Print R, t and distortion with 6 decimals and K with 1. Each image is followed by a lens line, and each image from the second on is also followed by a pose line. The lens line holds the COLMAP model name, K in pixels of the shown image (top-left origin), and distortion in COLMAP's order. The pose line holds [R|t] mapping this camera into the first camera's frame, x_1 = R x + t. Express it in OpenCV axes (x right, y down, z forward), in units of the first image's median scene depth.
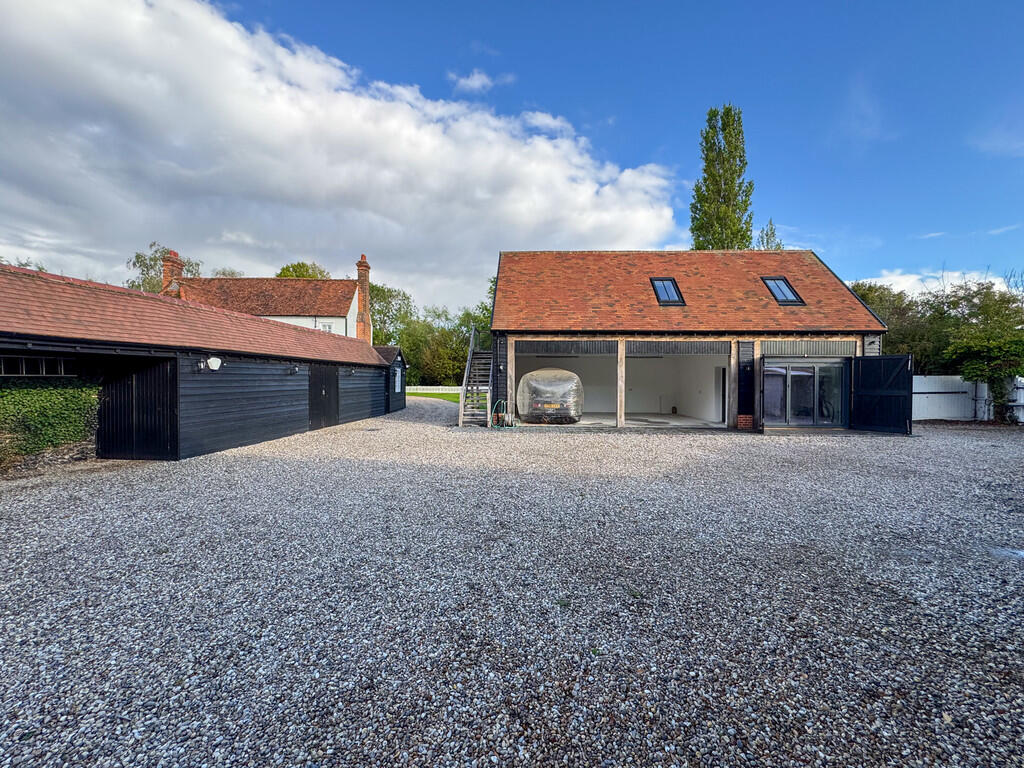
lens RADIAL K [[406.2, 0, 512.0], [0, 406.2, 384.0], [0, 0, 1]] dist [-0.002349, -0.000158]
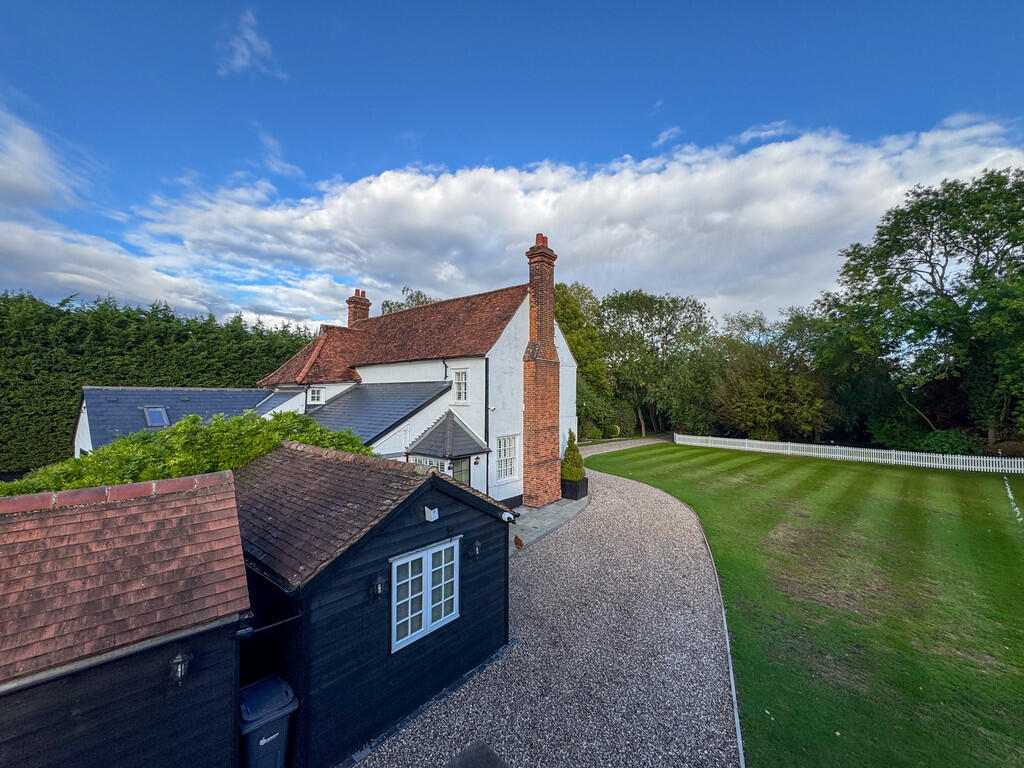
lens RADIAL K [[406.2, 0, 512.0], [0, 406.2, 384.0], [0, 0, 1]] dist [-0.002349, -0.000158]
pose [[0.735805, -0.019854, -0.676902, -0.018986], [-0.010182, 0.999133, -0.040373, -0.053702], [0.677117, 0.036598, 0.734965, 0.318353]]
